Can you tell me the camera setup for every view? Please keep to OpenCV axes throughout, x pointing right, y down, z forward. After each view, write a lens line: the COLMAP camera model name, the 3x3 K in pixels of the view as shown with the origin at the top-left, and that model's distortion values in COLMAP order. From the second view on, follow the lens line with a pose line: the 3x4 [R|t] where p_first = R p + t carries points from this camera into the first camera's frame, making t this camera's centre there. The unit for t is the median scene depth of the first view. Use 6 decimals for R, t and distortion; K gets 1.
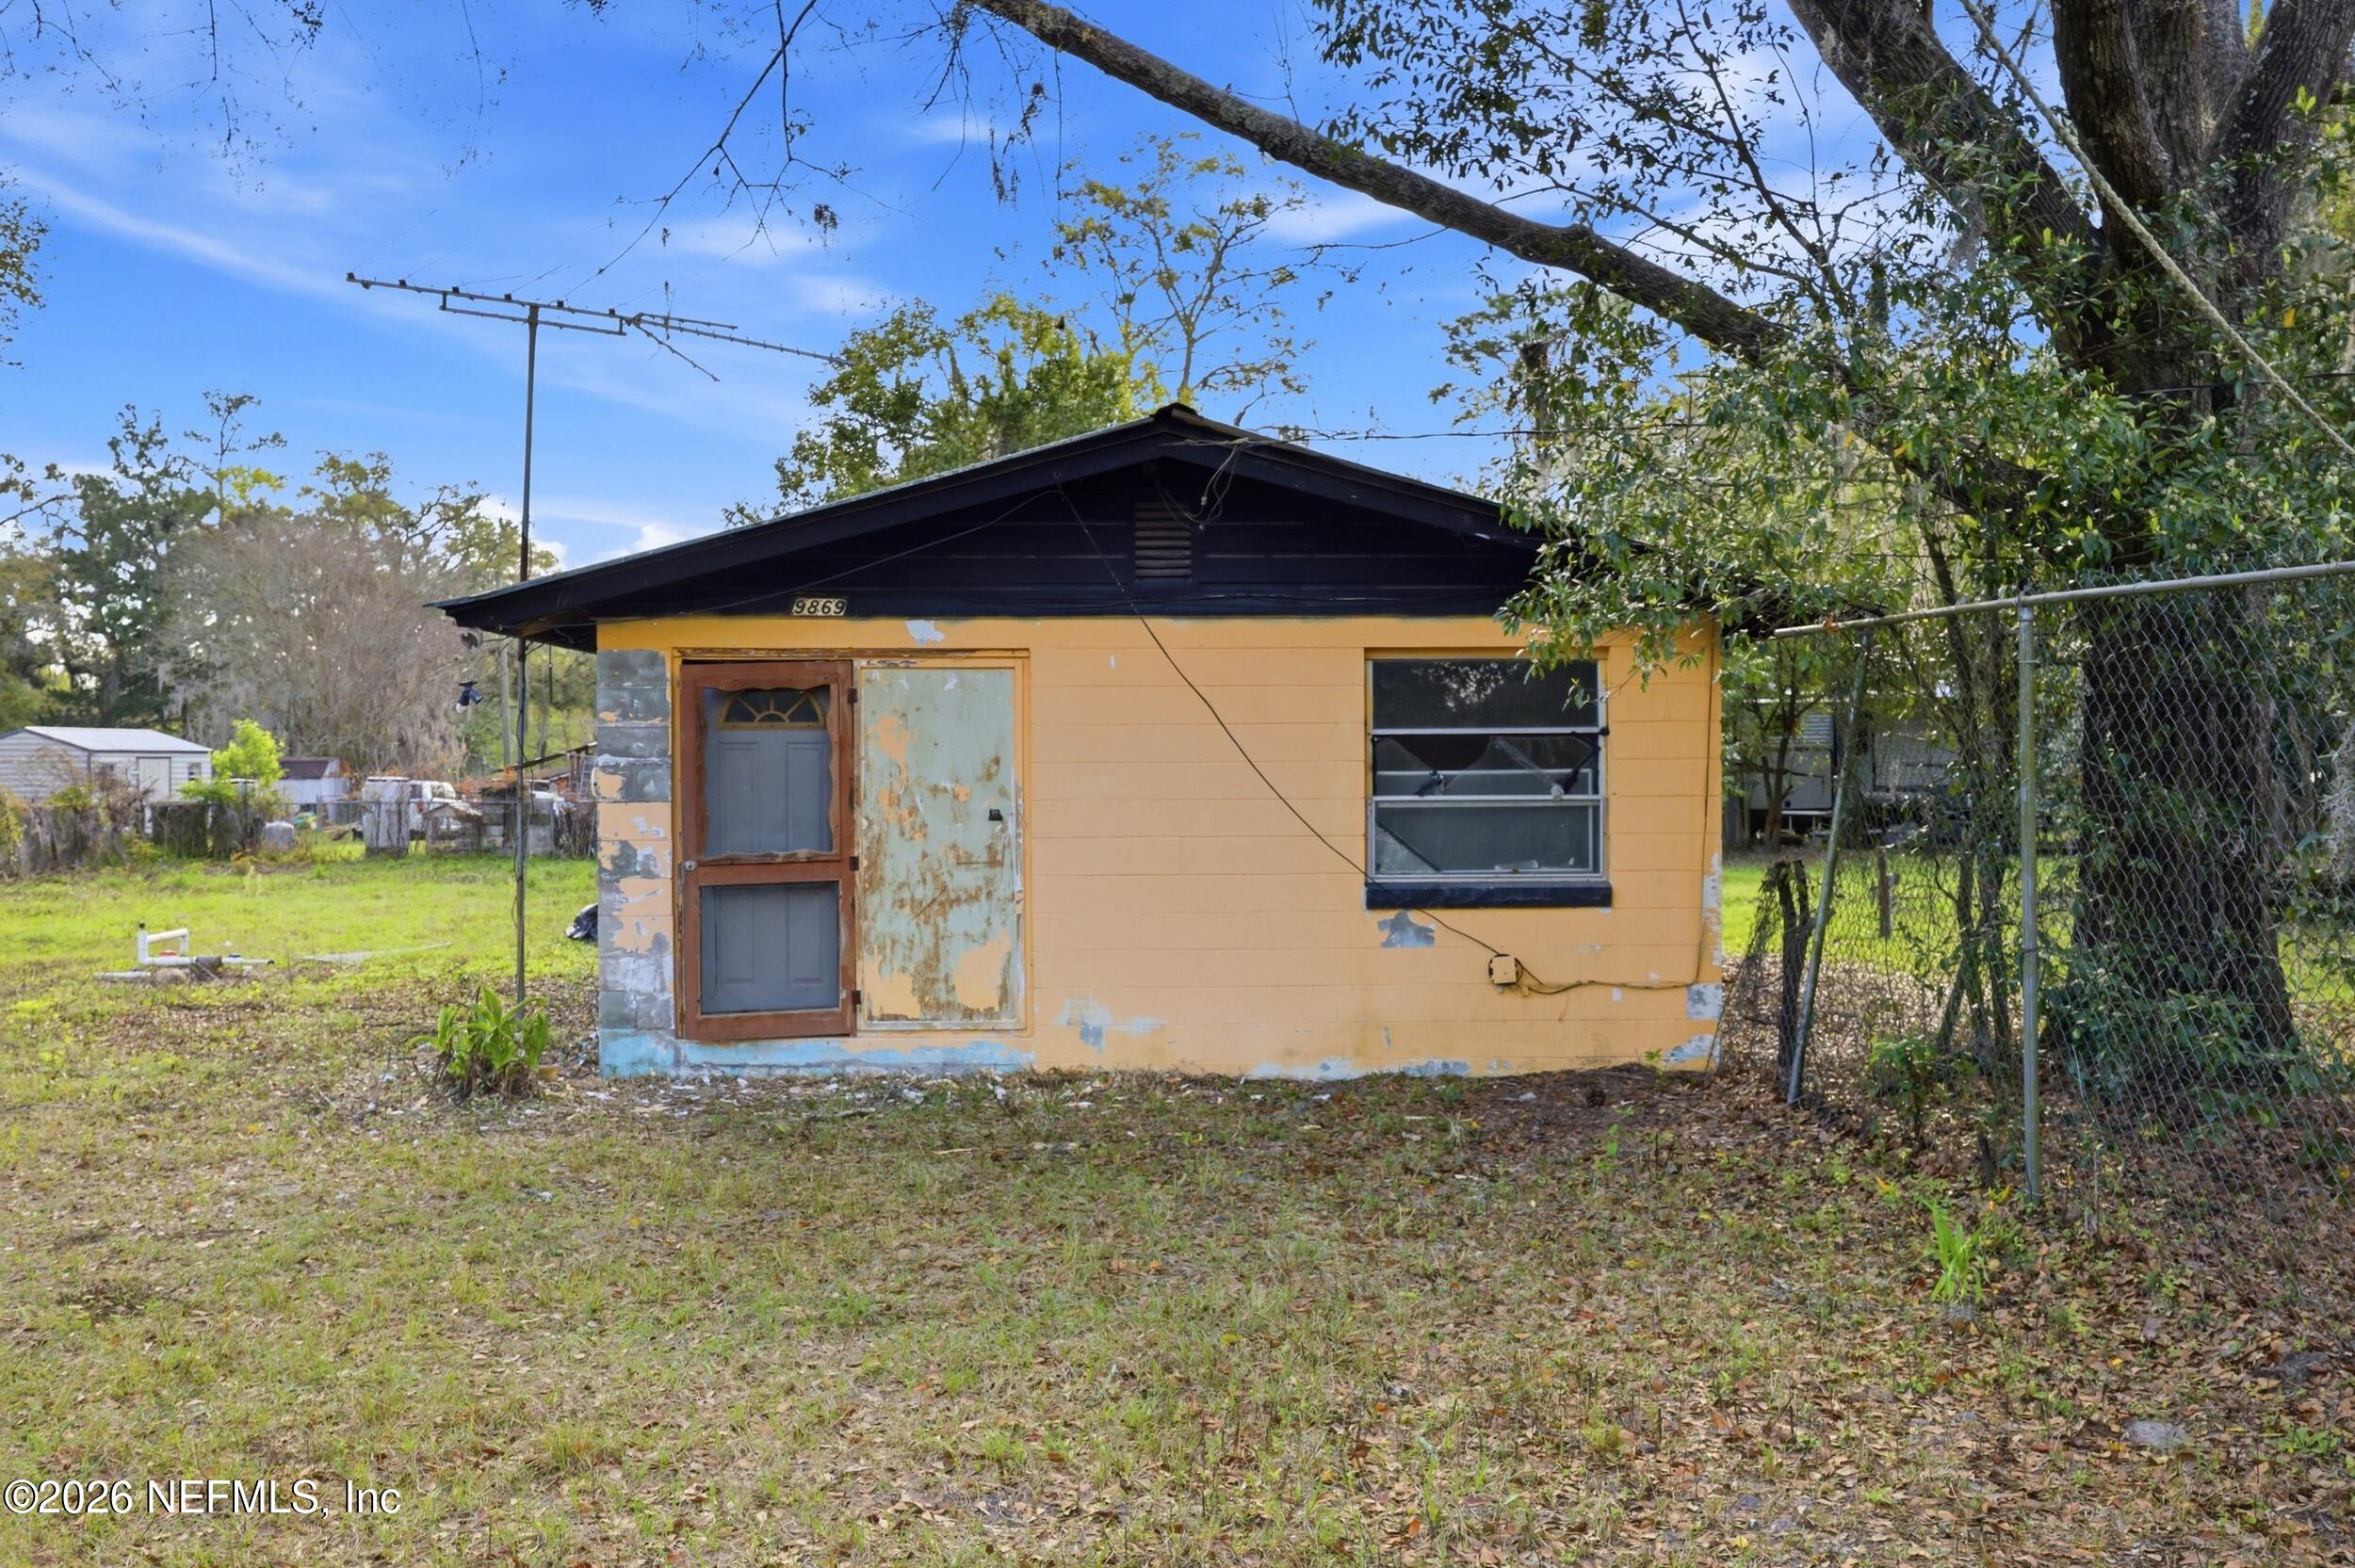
lens RADIAL K [[2188.6, 0, 1177.5], [0, 2188.6, 784.0], [0, 0, 1]] dist [-0.012725, -0.002143]
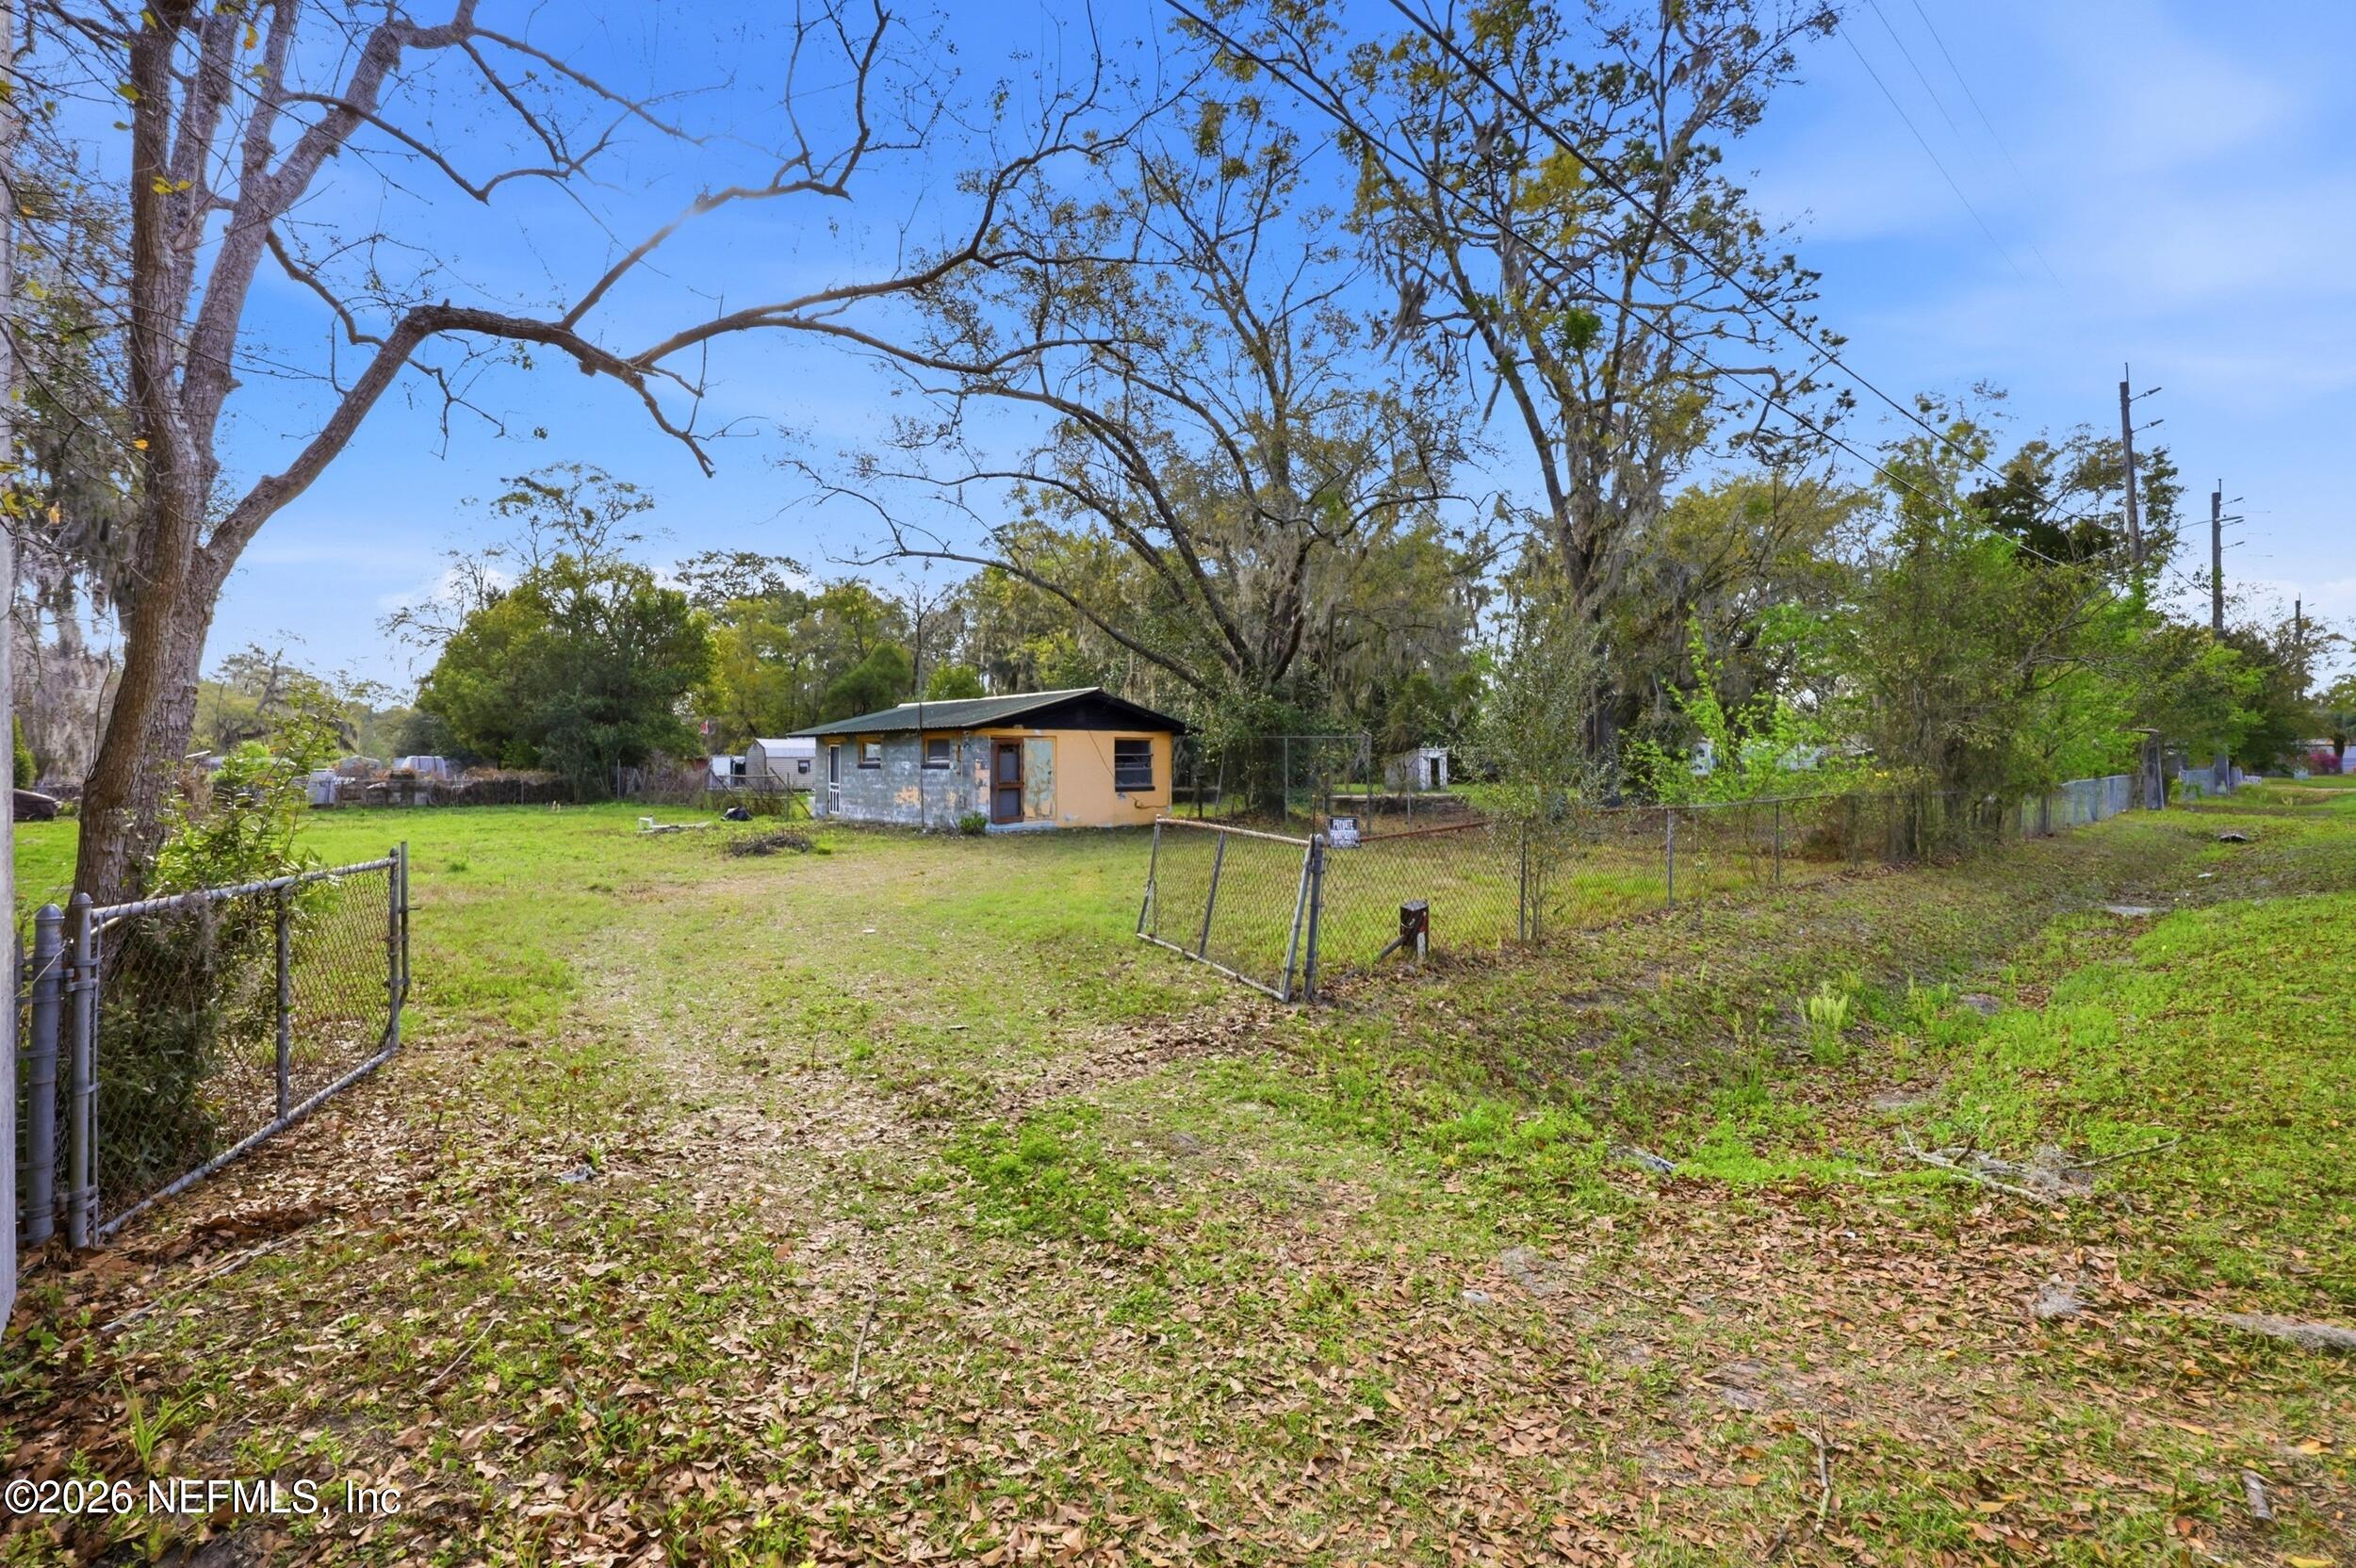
lens RADIAL K [[978.2, 0, 1185.8], [0, 978.2, 760.8], [0, 0, 1]] dist [0.000782, 0.000138]
pose [[0.786749, 0.003063, 0.617266, -1.128187], [0.005429, 0.999915, -0.011881, 0.015579], [-0.617249, 0.012699, 0.786665, -0.794817]]
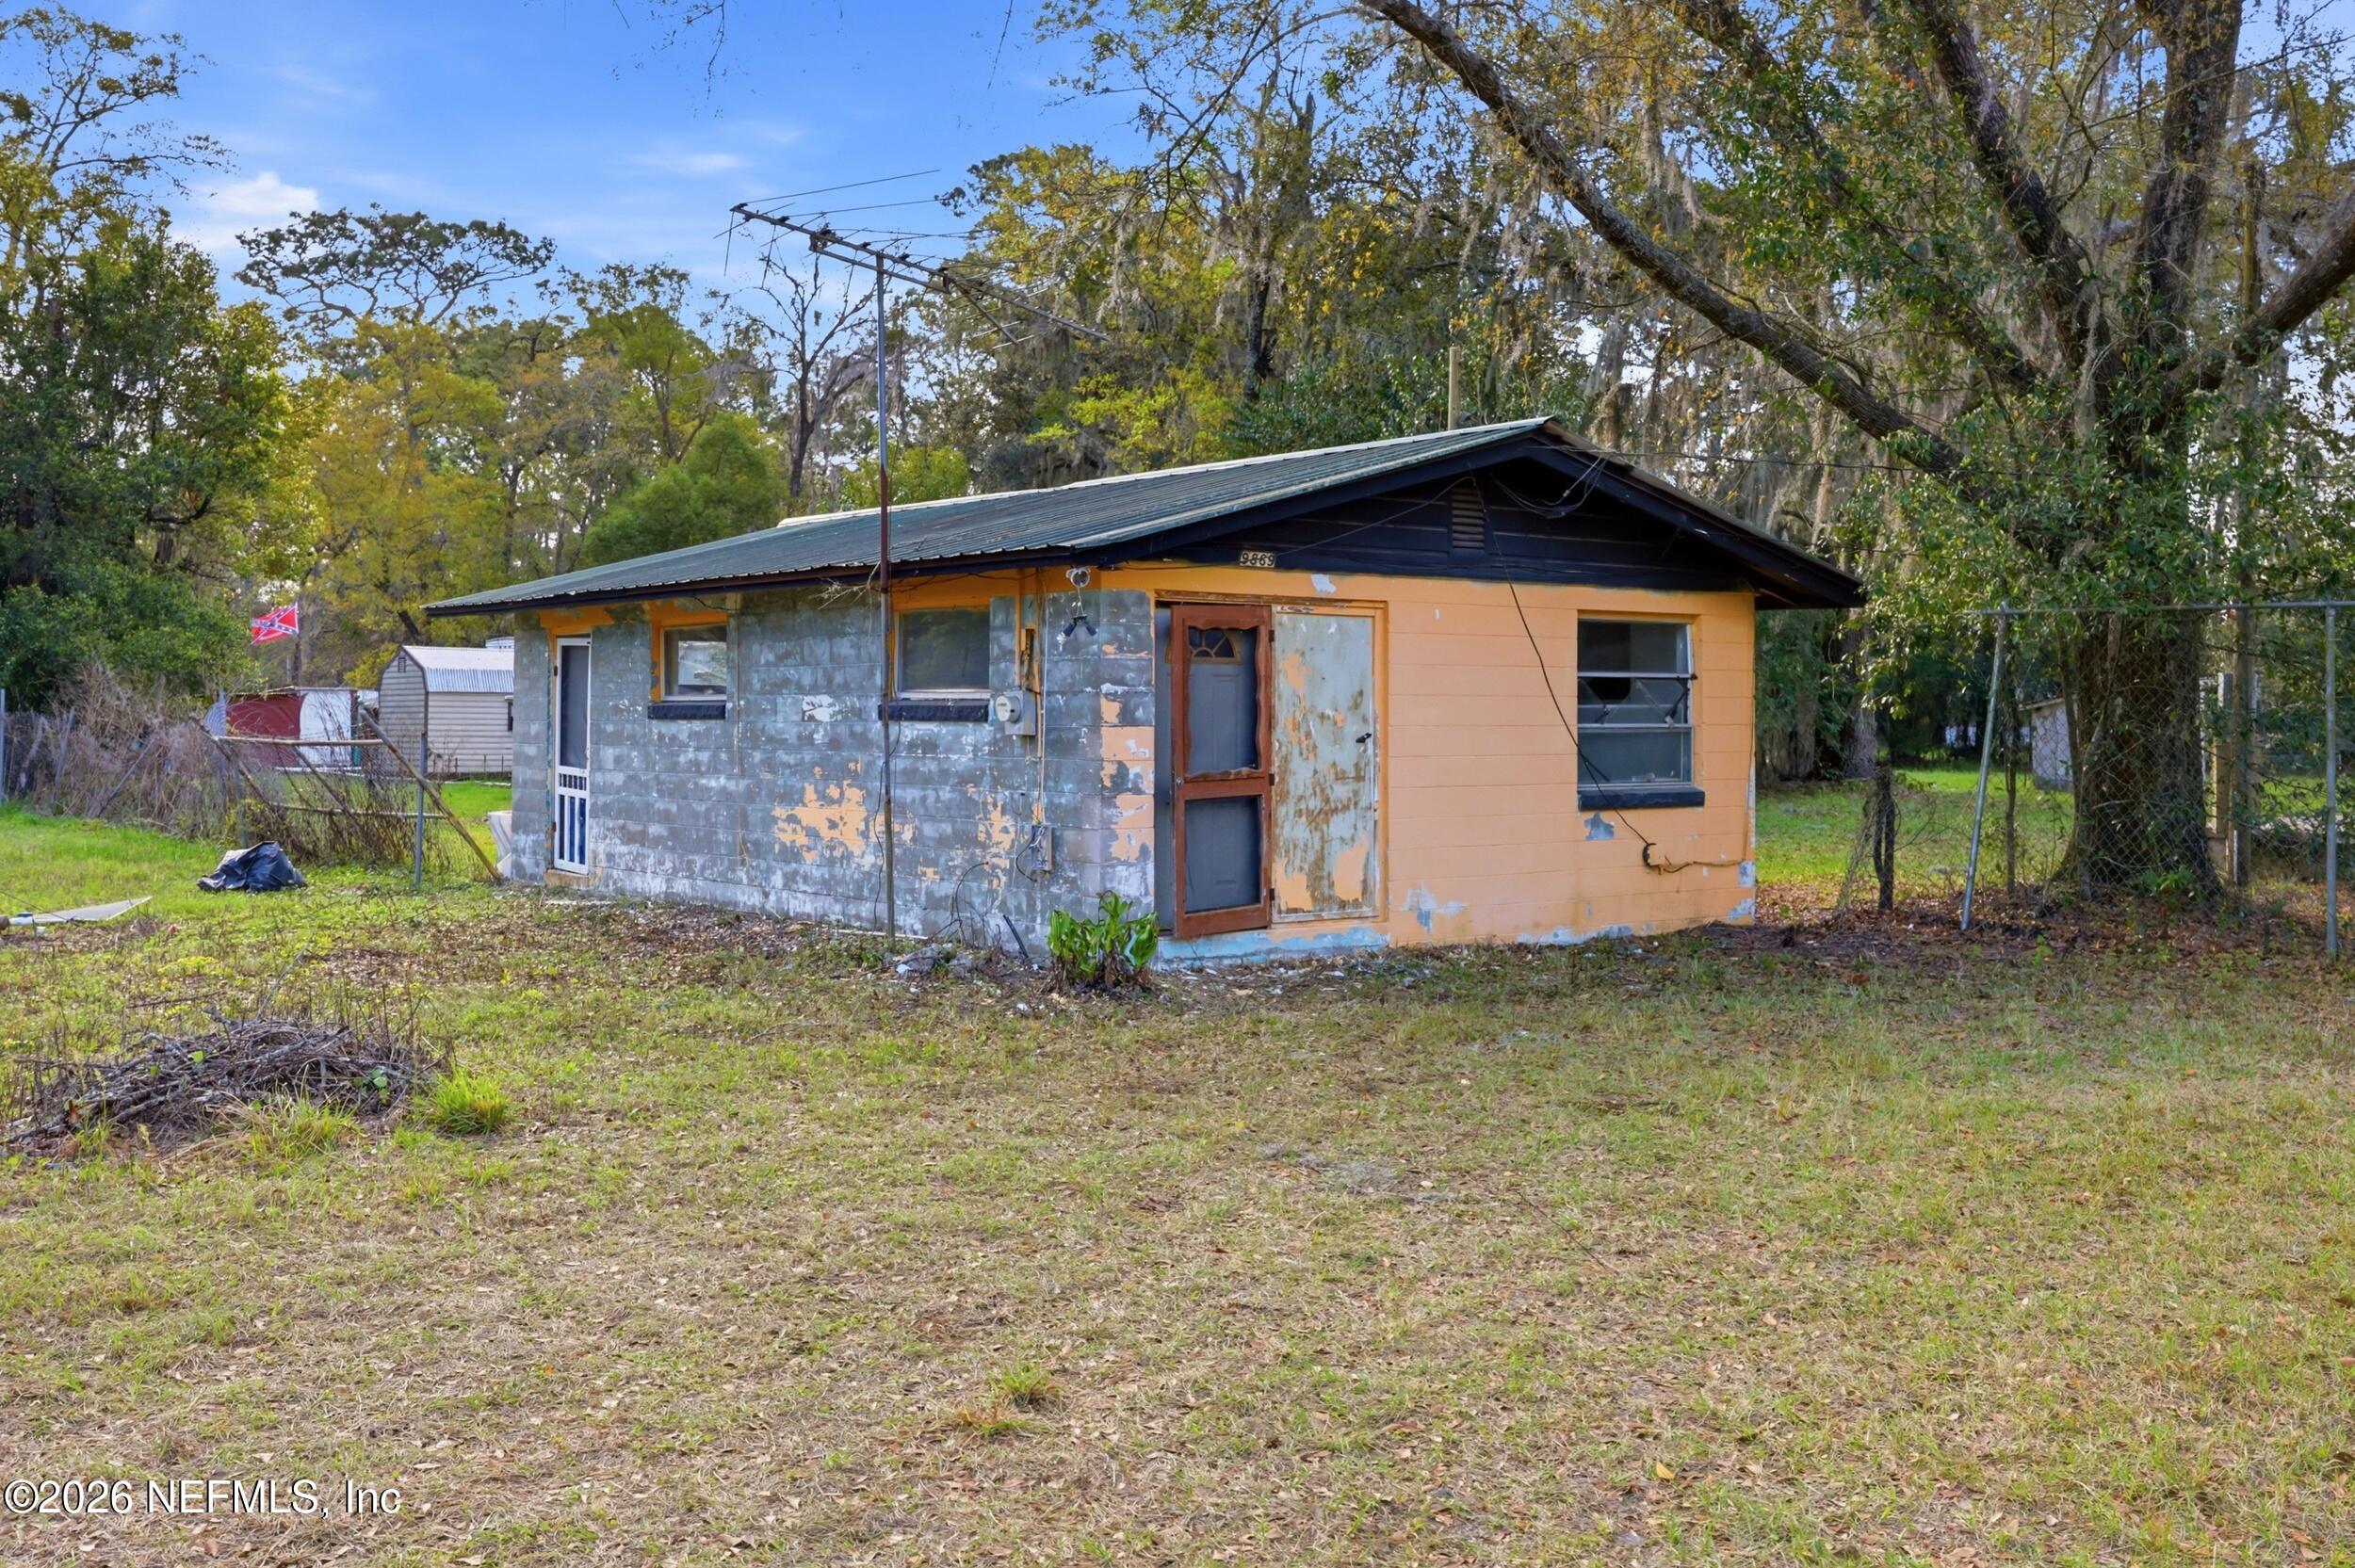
lens RADIAL K [[2126.8, 0, 1179.8], [0, 2126.8, 696.9], [0, 0, 1]] dist [0.011501, 0.002129]
pose [[0.835323, 0.010518, 0.549659, -0.810861], [-0.000557, 0.999833, -0.018286, 0.012908], [-0.549760, 0.014969, 0.835189, 0.078180]]
